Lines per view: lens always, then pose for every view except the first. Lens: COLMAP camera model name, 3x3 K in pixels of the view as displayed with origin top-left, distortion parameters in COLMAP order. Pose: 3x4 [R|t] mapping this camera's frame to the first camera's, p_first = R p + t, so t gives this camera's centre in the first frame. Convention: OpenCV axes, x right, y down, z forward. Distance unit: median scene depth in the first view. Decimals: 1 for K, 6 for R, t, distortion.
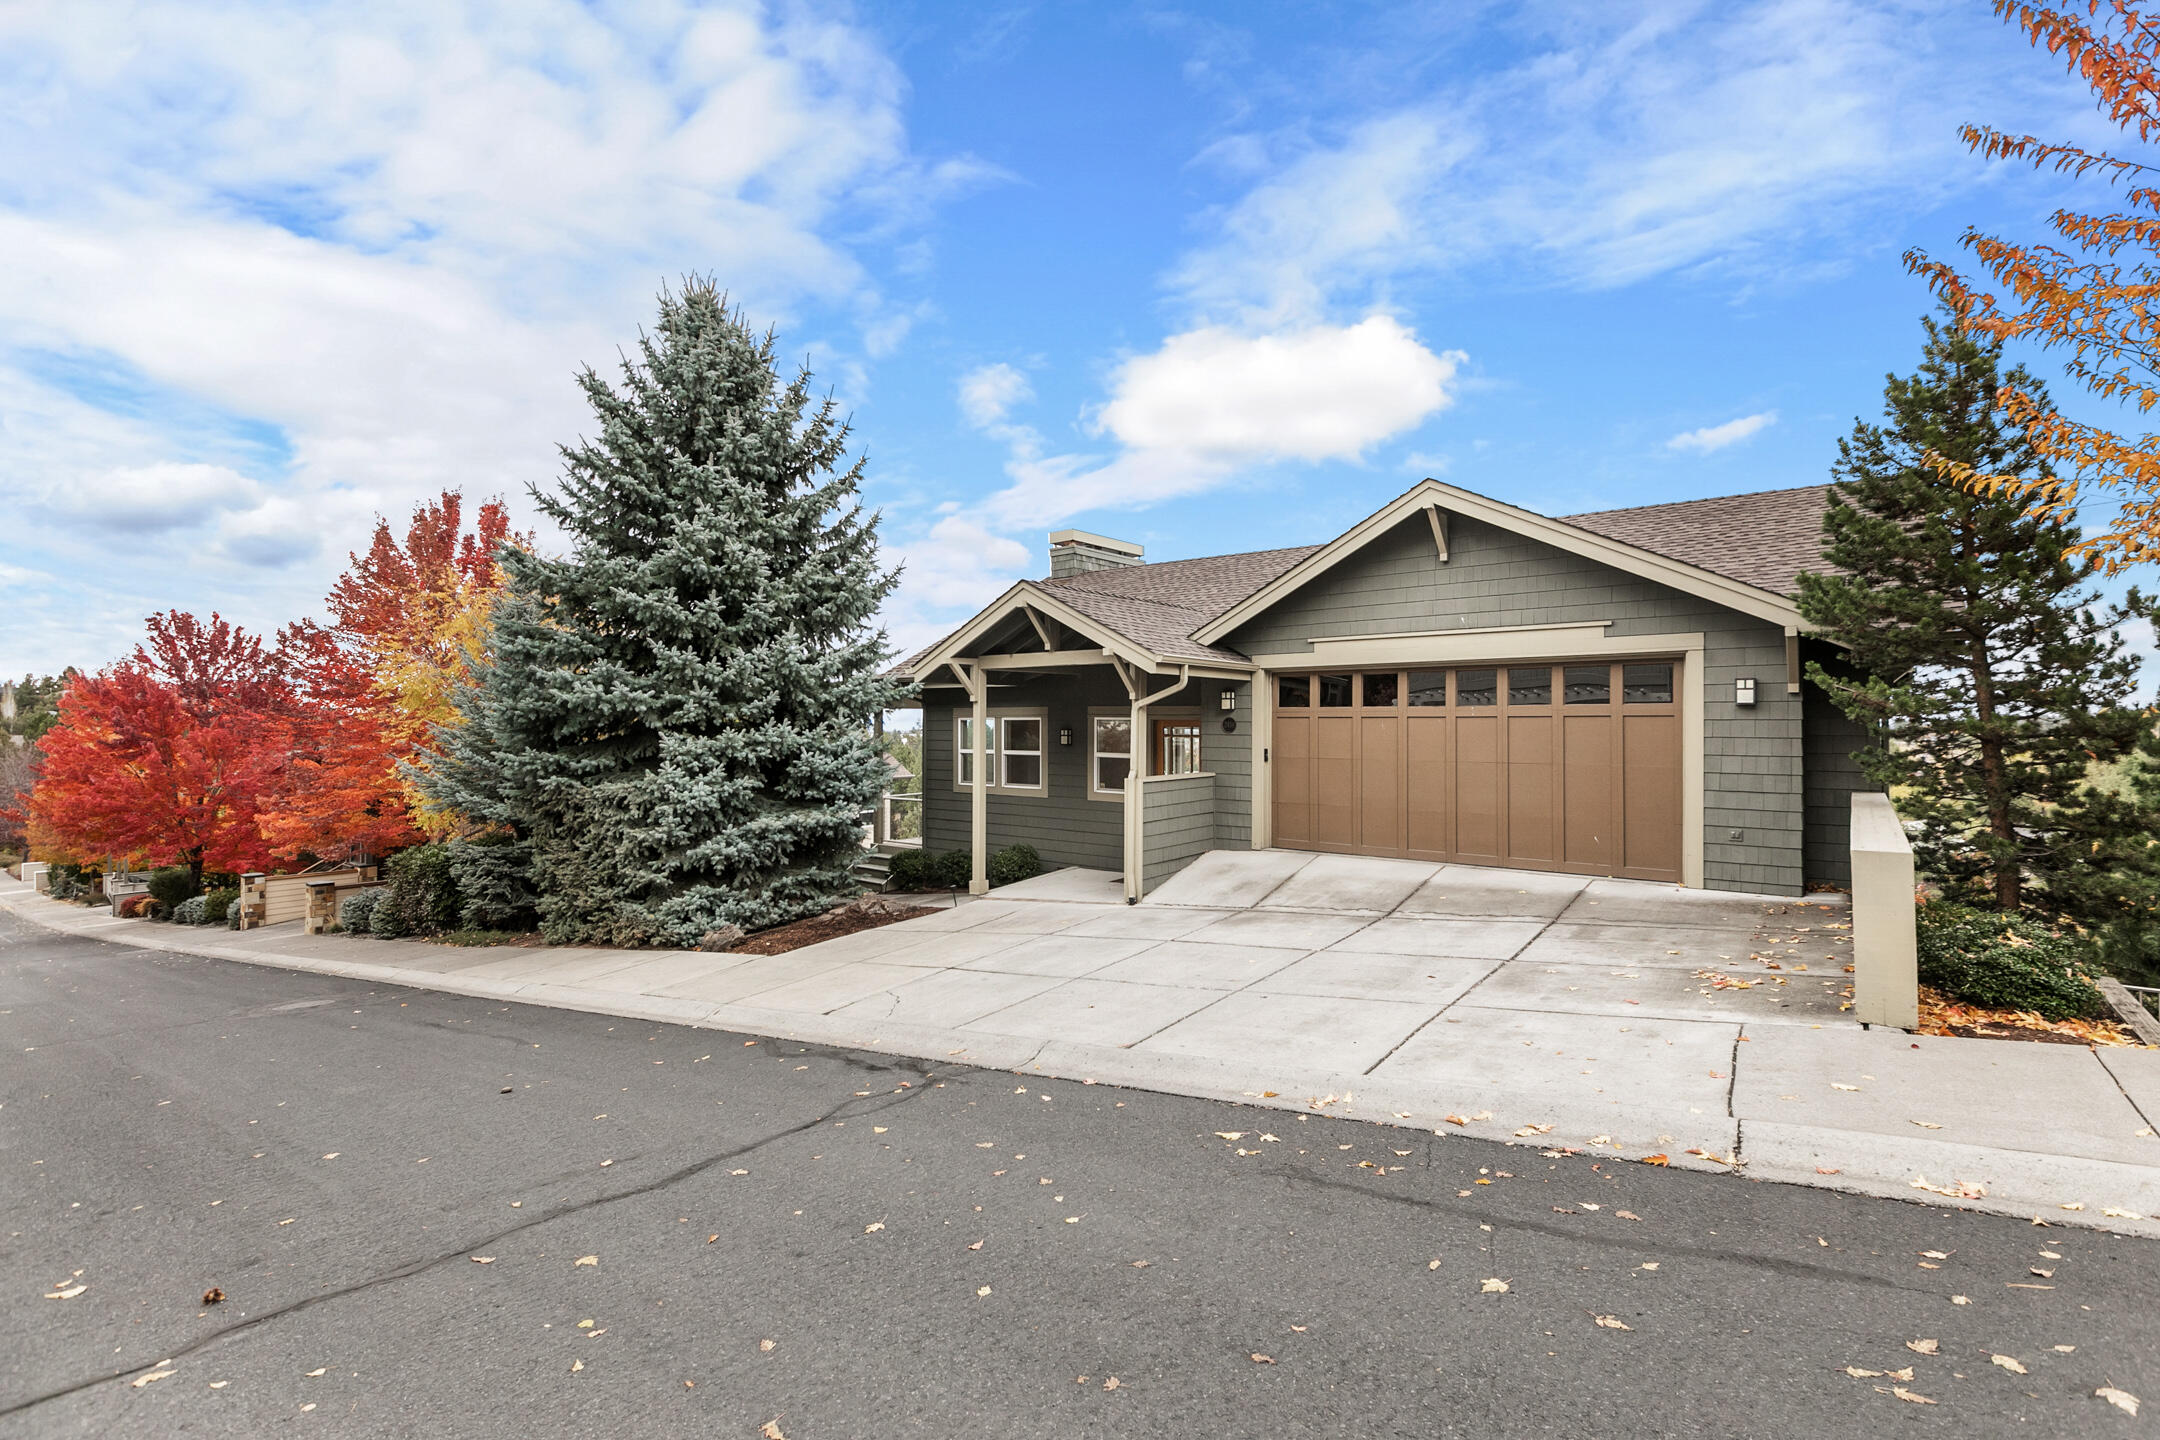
lens RADIAL K [[977.1, 0, 1065.0], [0, 977.1, 716.6], [0, 0, 1]] dist [0.002298, -0.001421]
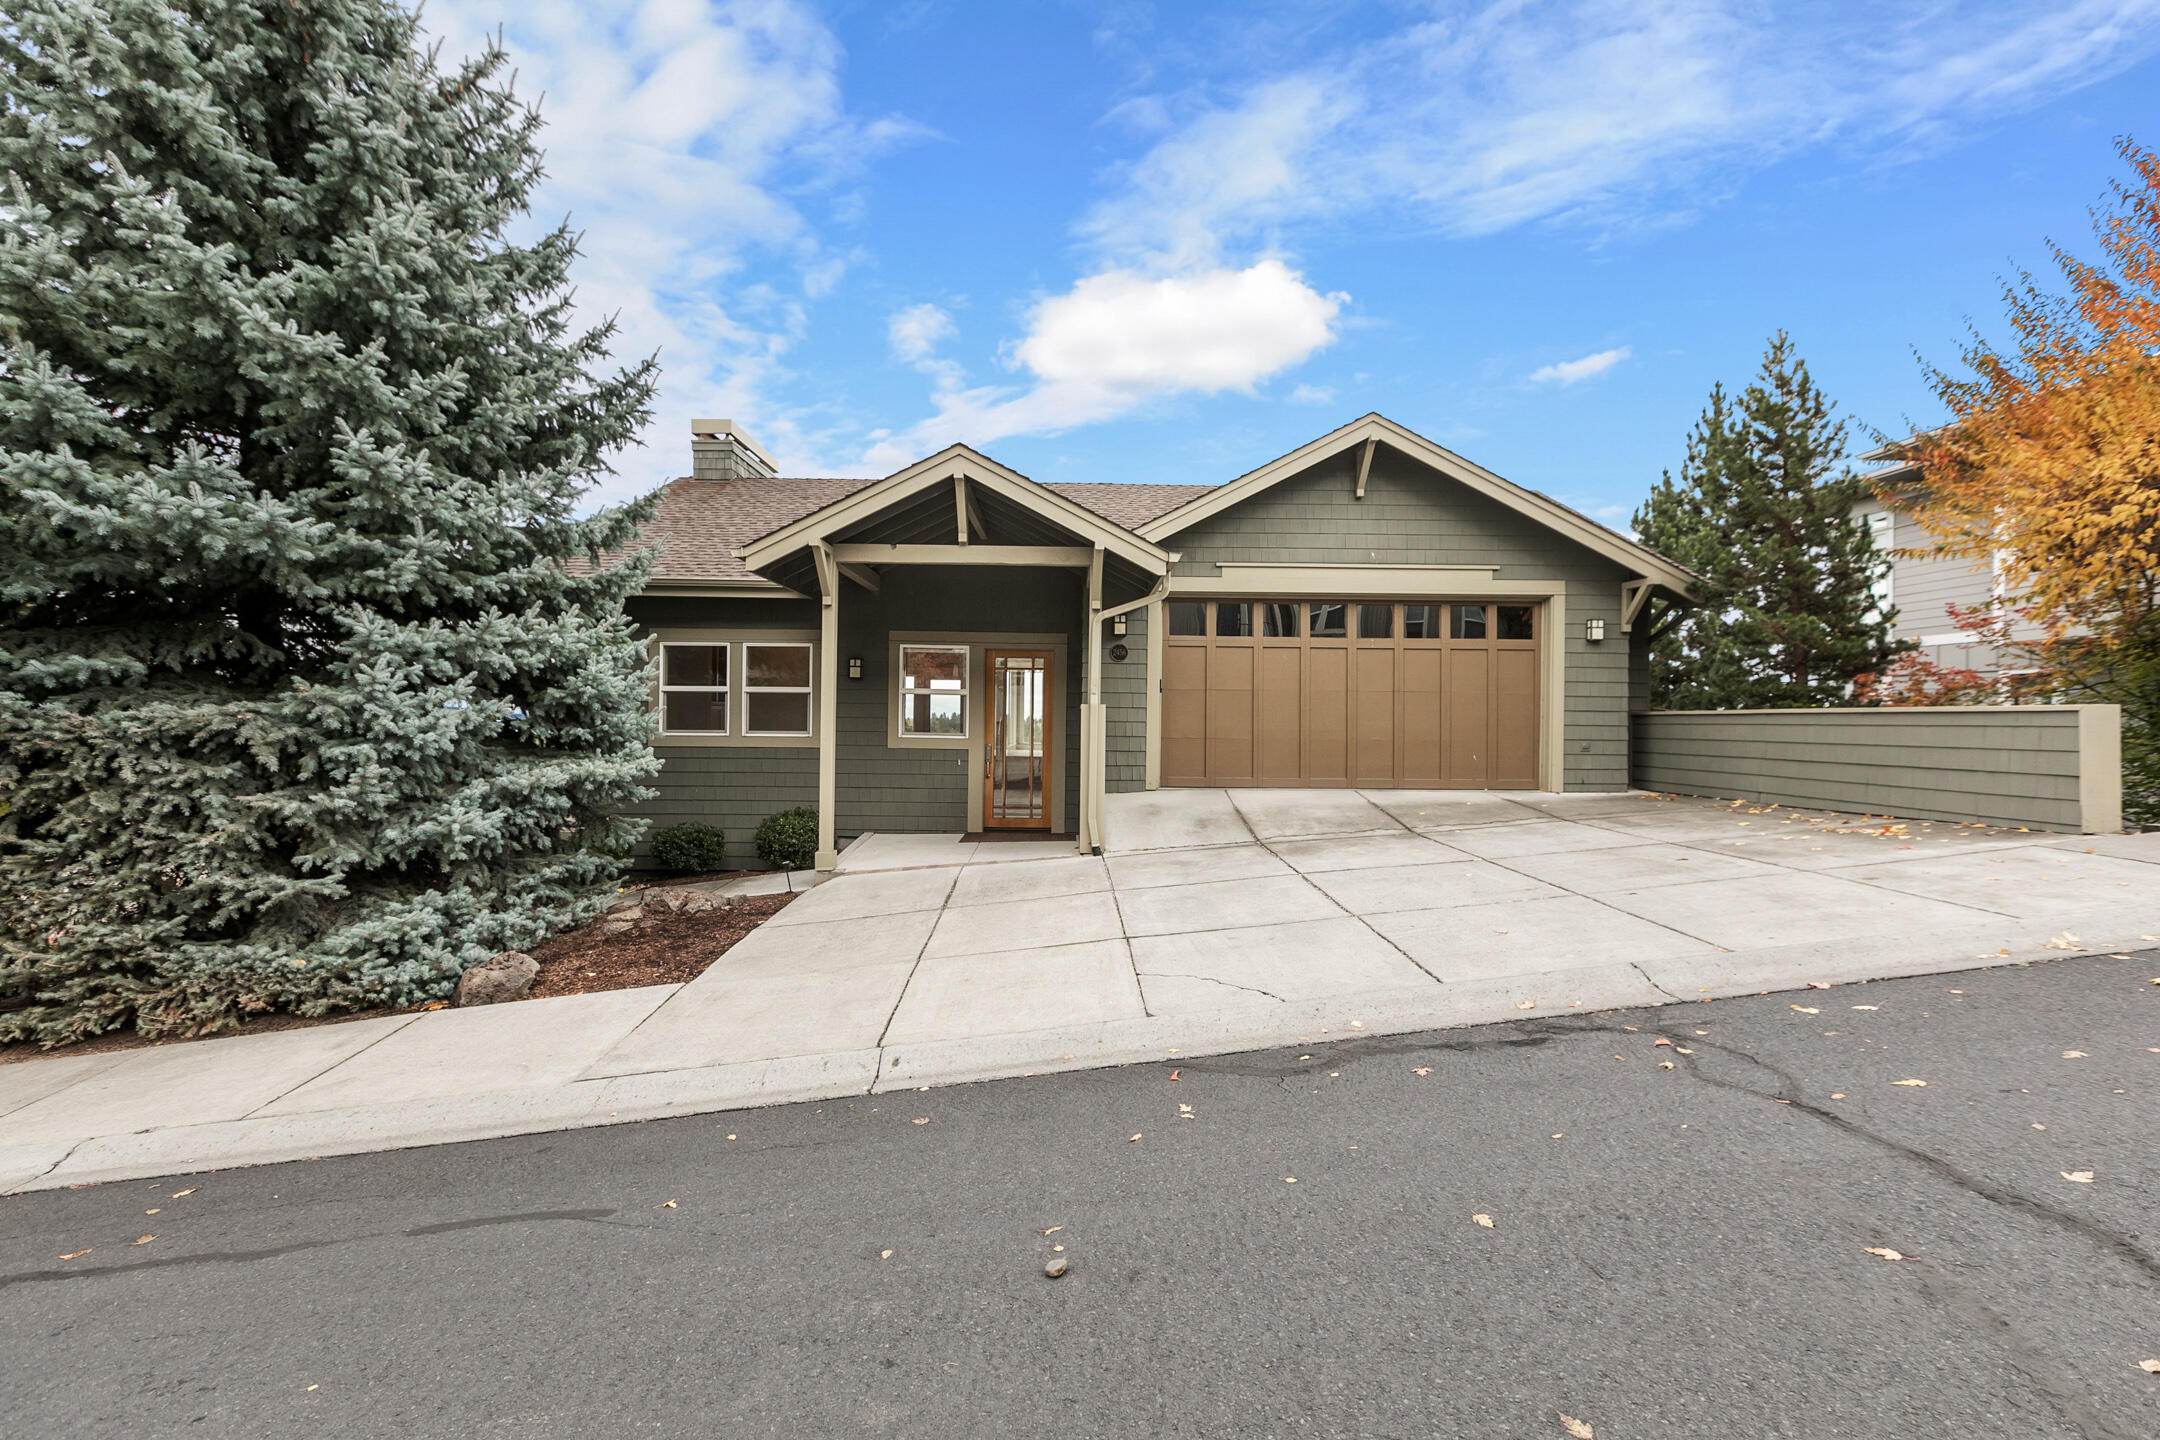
lens RADIAL K [[977.1, 0, 1081.6], [0, 977.1, 723.8], [0, 0, 1]] dist [0.002298, -0.001421]
pose [[0.768461, 0.006008, 0.639869, -0.460507], [-0.014922, 0.999852, 0.008533, 0.071162], [-0.639723, -0.016105, 0.768437, 0.356456]]
